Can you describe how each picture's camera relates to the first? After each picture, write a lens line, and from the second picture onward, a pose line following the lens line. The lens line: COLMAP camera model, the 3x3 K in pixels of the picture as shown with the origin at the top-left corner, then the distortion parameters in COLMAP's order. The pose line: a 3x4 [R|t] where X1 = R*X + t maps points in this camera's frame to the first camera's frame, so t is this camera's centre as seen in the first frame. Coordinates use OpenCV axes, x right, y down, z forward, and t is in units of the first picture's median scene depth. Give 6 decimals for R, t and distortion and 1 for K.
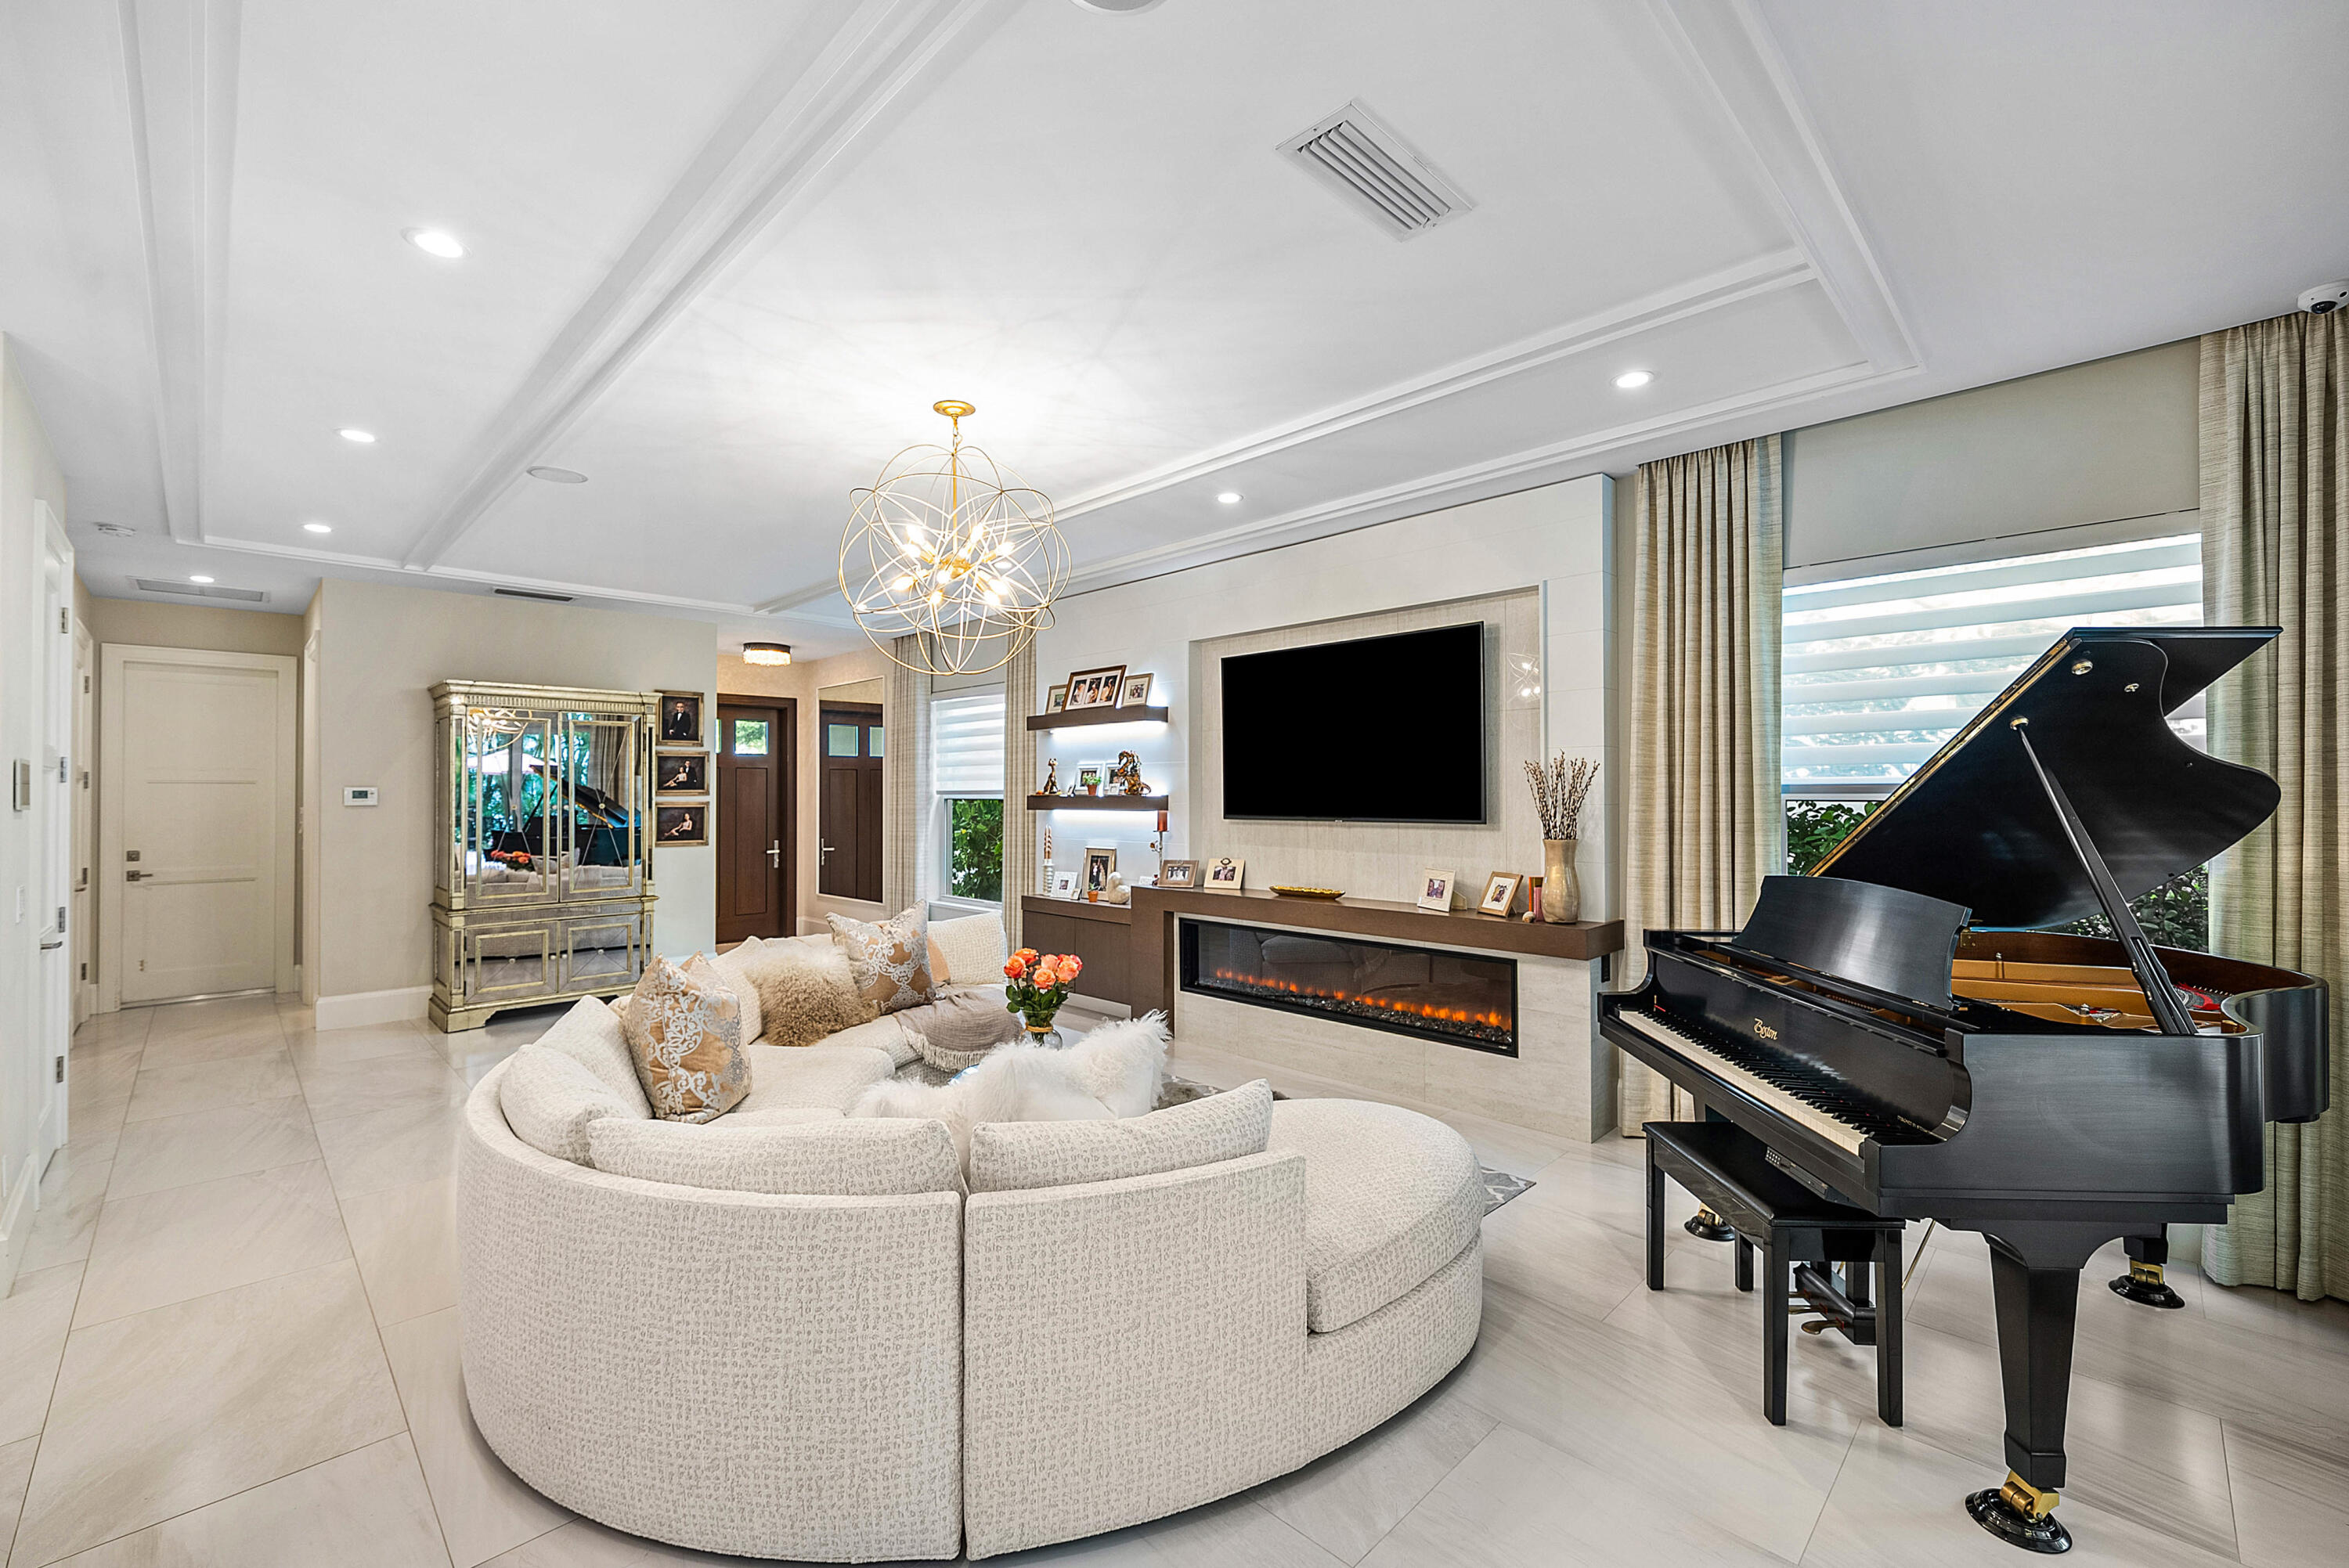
lens RADIAL K [[970.0, 0, 1174.0], [0, 970.0, 778.0], [0, 0, 1]] dist [0.000769, 0.000044]
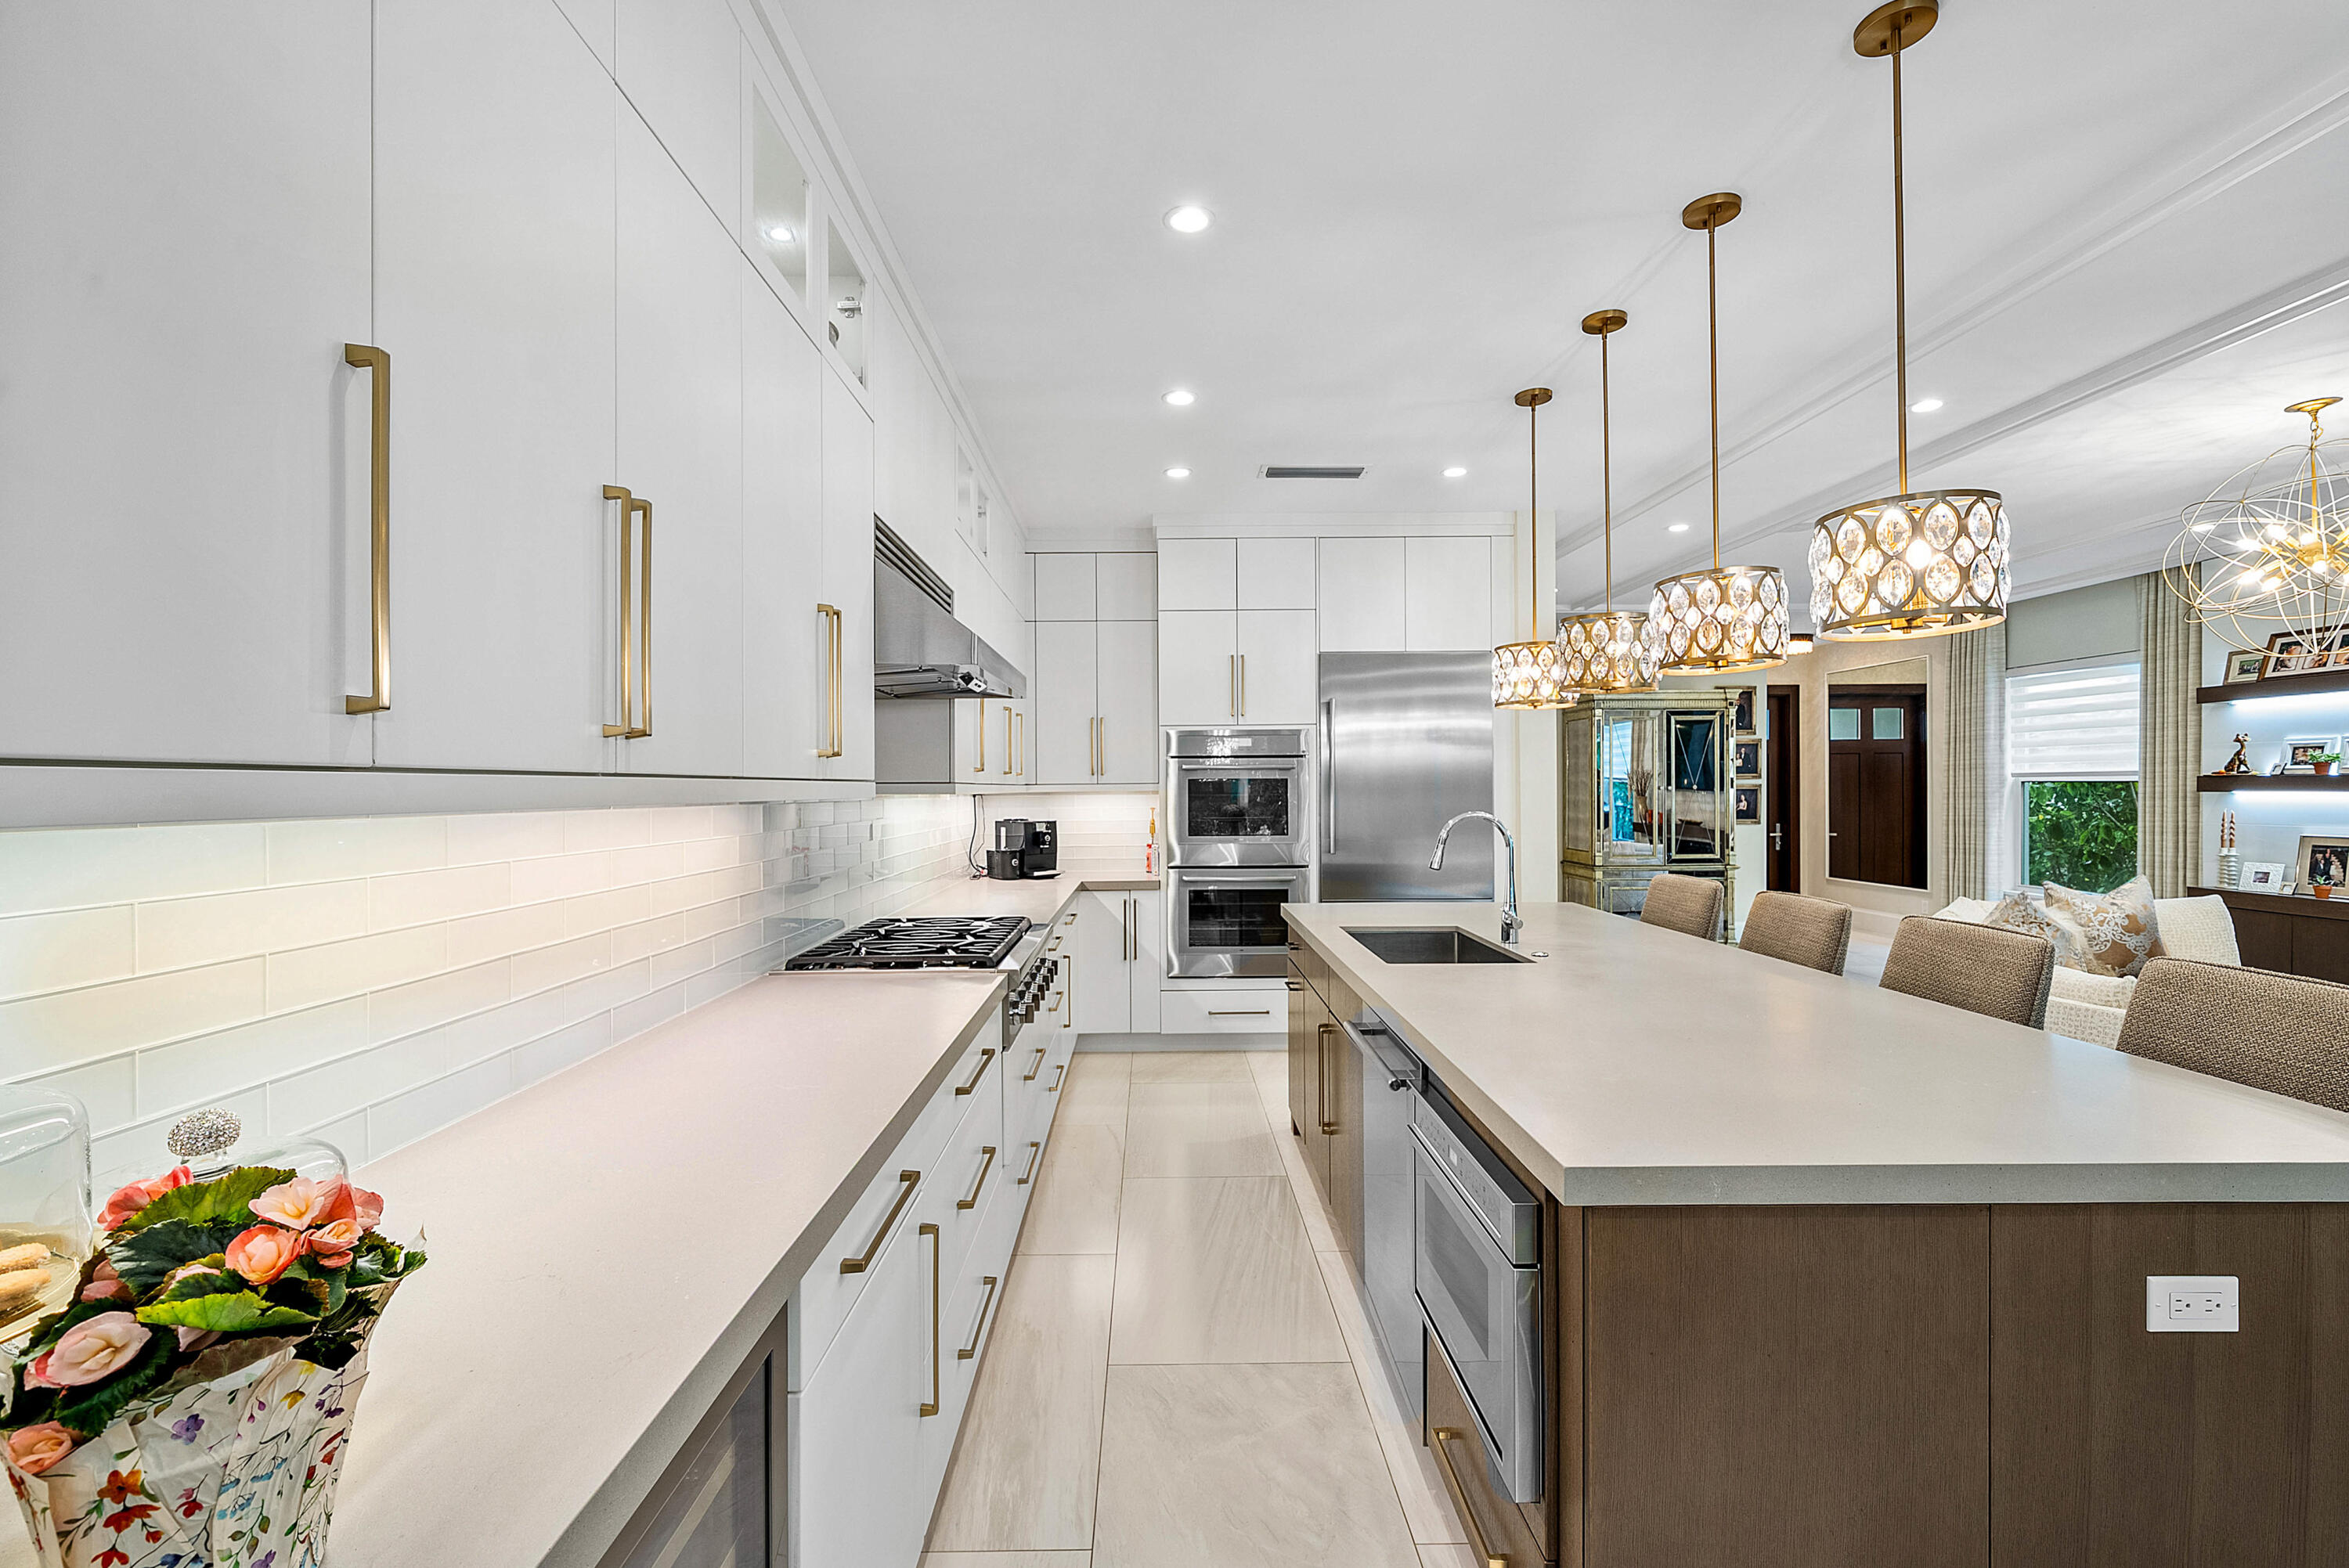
lens RADIAL K [[1006.4, 0, 1165.9], [0, 1006.4, 791.2], [0, 0, 1]] dist [-0.009042, 0.000019]
pose [[0.708380, 0.002992, -0.705825, -0.166388], [0.013292, 0.999757, 0.017578, 0.003226], [0.705706, -0.021834, 0.708168, -0.310912]]
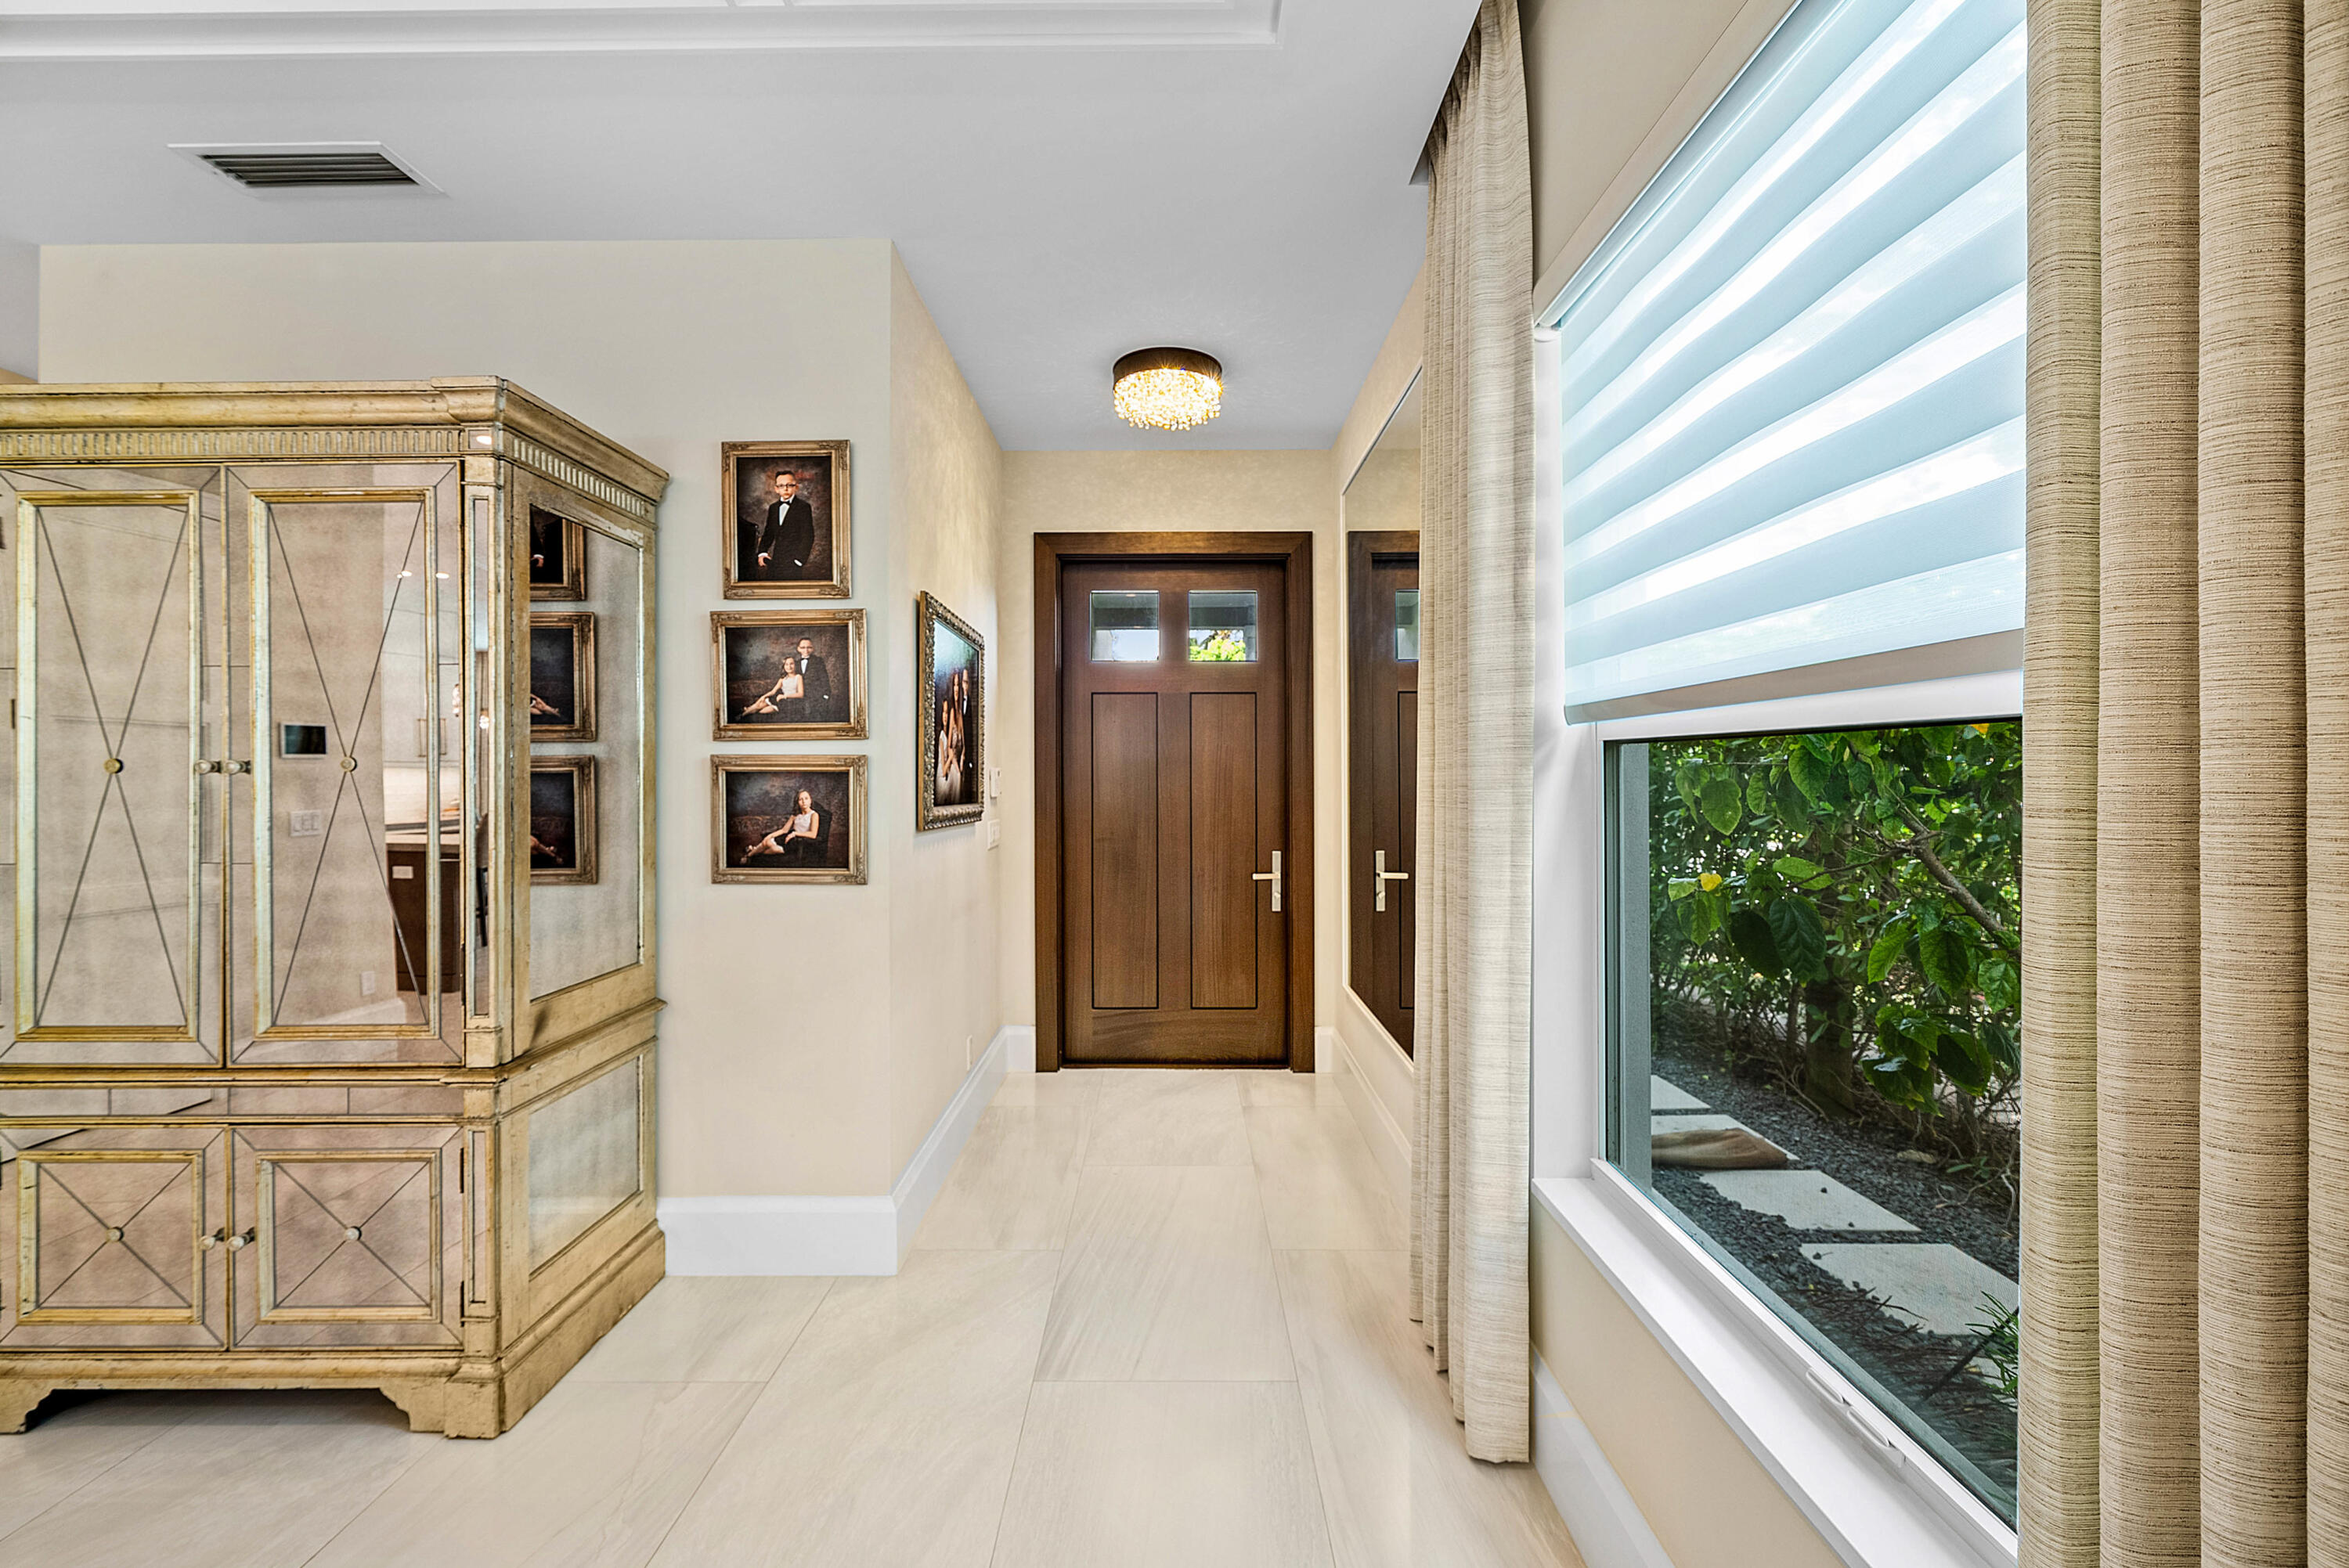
lens RADIAL K [[970.0, 0, 1174.0], [0, 970.0, 778.0], [0, 0, 1]] dist [0.000769, 0.000044]
pose [[0.708441, 0.001357, -0.705769, -0.173170], [0.014671, 0.999754, 0.016649, 0.030070], [0.705618, -0.022149, 0.708247, 0.904351]]
